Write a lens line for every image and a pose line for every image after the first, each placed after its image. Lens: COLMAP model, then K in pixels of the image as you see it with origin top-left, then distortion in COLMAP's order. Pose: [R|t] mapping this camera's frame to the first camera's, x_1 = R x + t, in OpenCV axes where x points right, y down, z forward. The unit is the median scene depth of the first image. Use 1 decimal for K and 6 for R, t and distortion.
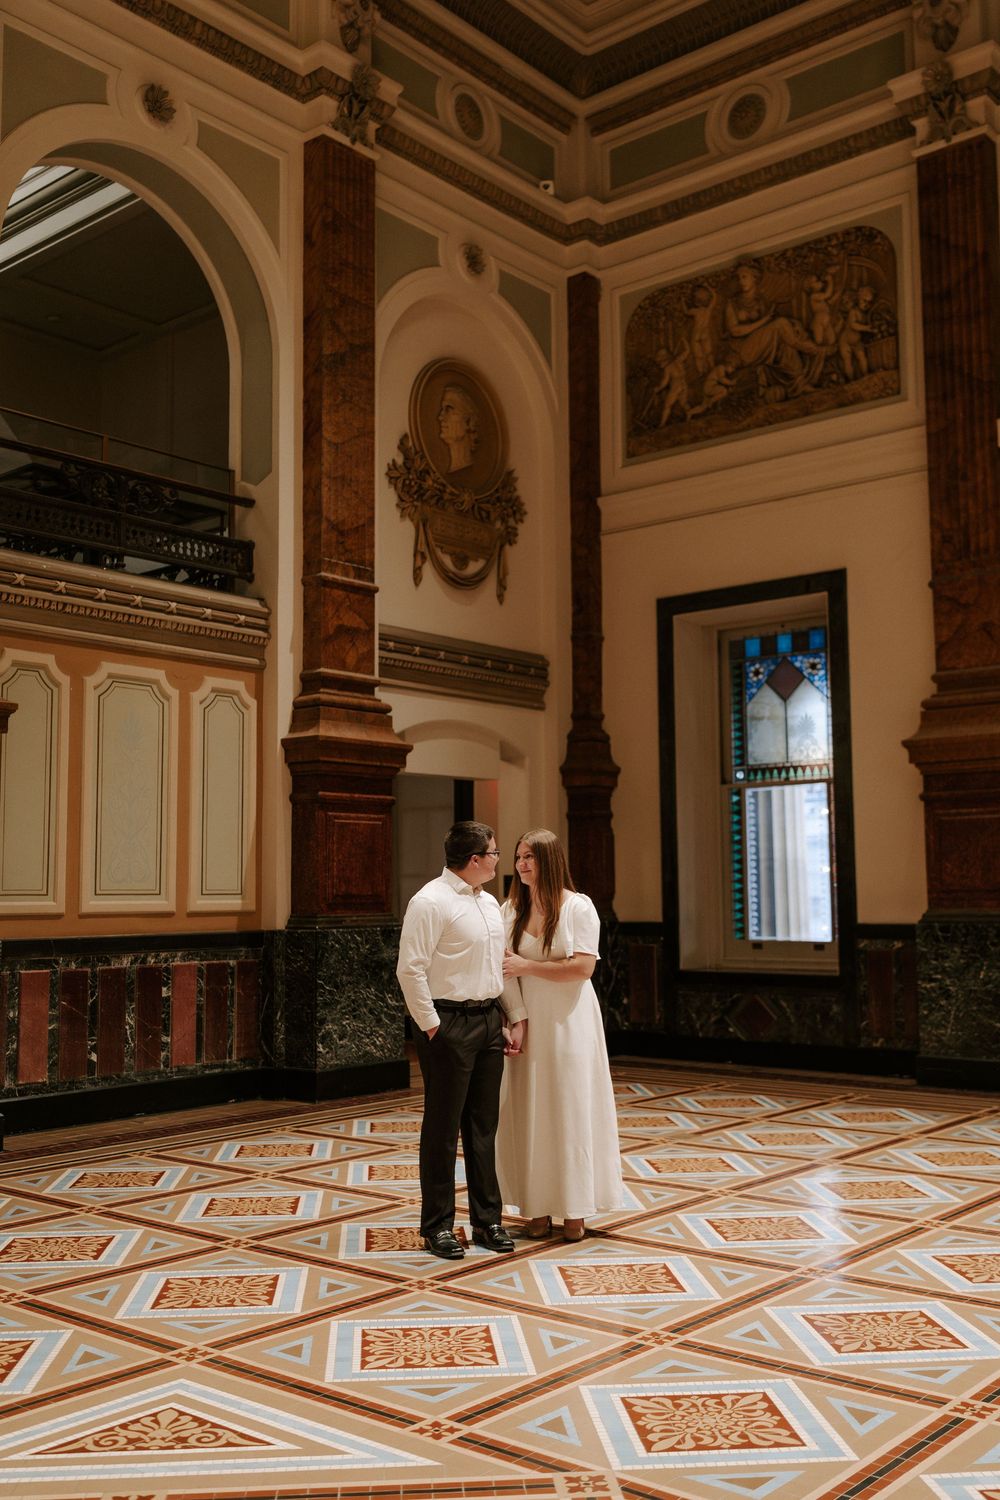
lens RADIAL K [[1466.7, 0, 476.0], [0, 1466.7, 748.0], [0, 0, 1]] dist [-0.010429, -0.004657]
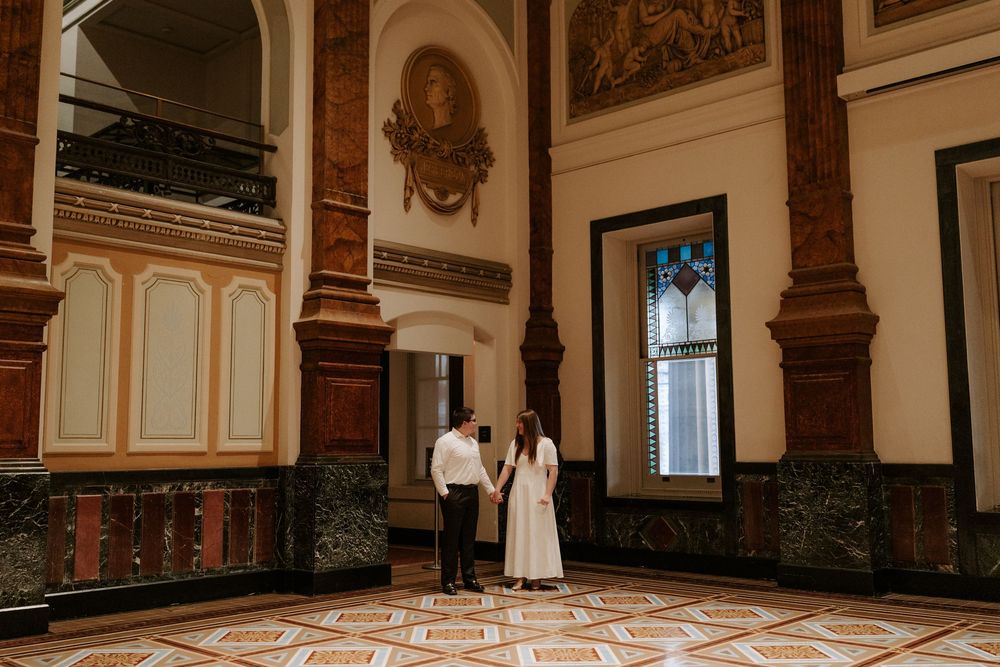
lens RADIAL K [[960.8, 0, 489.9], [0, 960.8, 336.3], [0, 0, 1]] dist [-0.017126, 0.004037]
pose [[0.998187, -0.004744, -0.060002, 0.089659], [0.004028, 0.999919, -0.012048, 0.015693], [0.060054, 0.011785, 0.998126, 0.121589]]
